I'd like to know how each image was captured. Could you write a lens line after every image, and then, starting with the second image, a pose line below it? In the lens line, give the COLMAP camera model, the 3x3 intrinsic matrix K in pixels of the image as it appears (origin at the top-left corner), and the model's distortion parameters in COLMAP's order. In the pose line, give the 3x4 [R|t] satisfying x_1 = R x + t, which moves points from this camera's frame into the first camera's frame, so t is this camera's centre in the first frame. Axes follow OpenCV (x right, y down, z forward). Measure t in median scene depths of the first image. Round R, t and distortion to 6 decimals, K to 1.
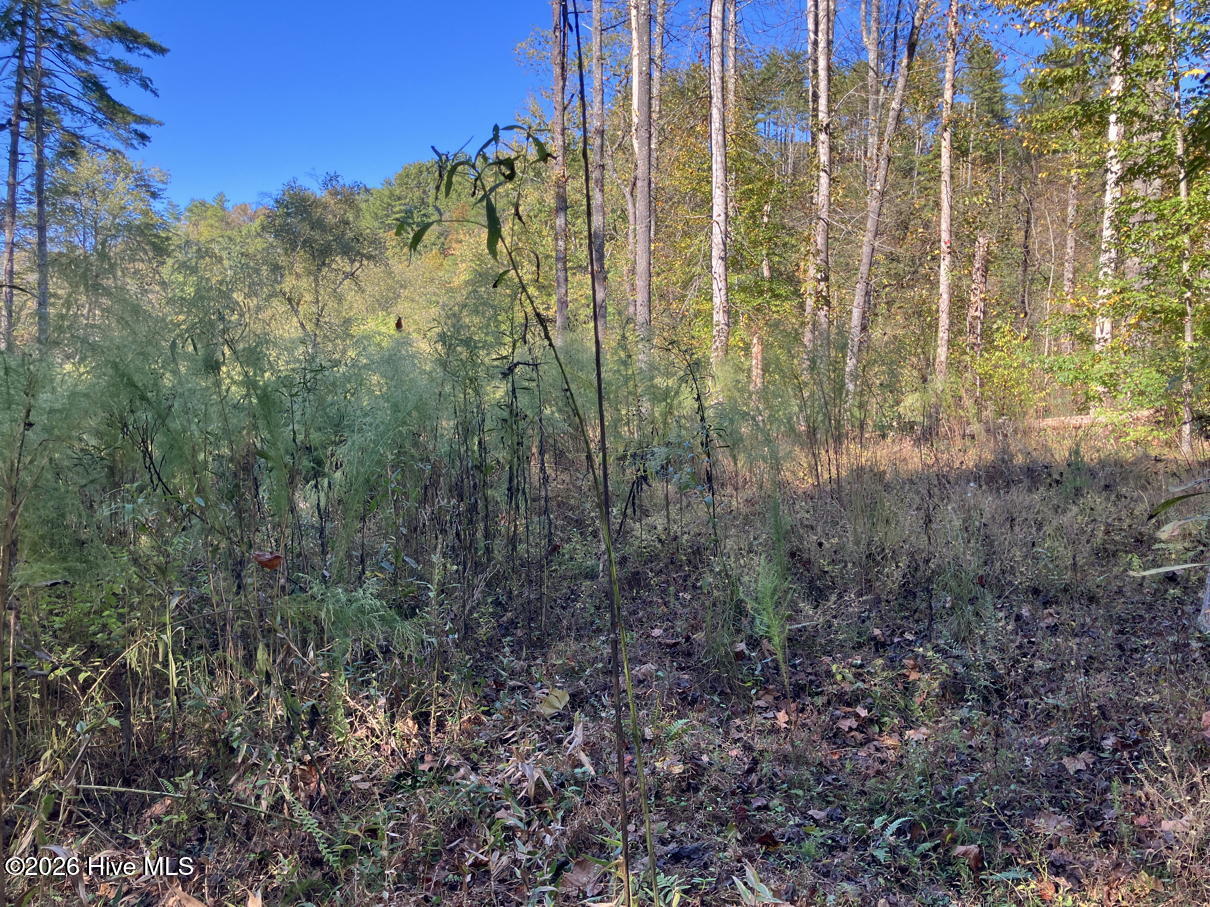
lens RADIAL K [[979.9, 0, 610.4], [0, 979.9, 453.4], [0, 0, 1]] dist [0.003697, 0.005507]
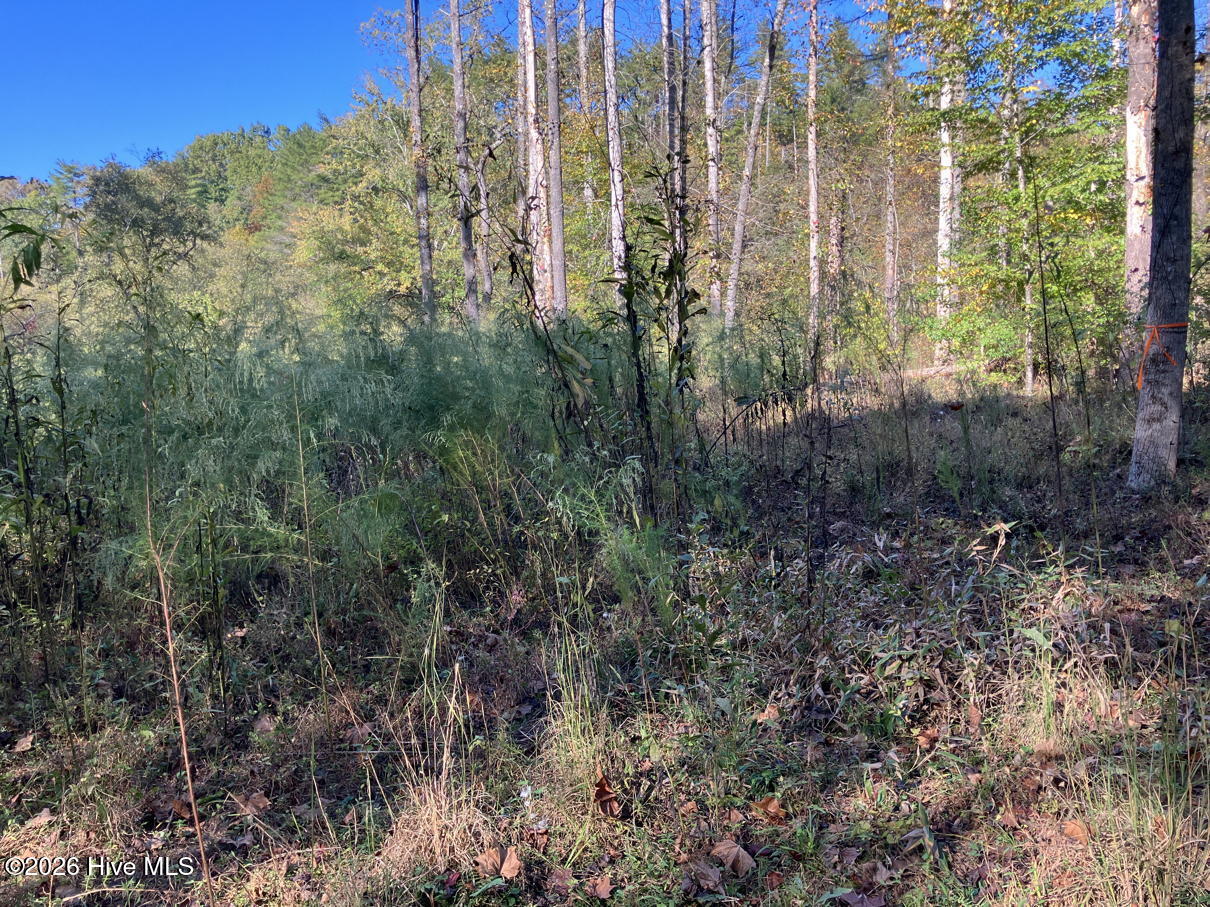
lens RADIAL K [[979.9, 0, 598.8], [0, 979.9, 451.8], [0, 0, 1]] dist [0.003697, 0.005507]
pose [[0.981688, -0.053855, 0.182724, -0.090518], [0.049013, 0.998320, 0.030913, 0.004996], [-0.184082, -0.021391, 0.982678, -0.066309]]
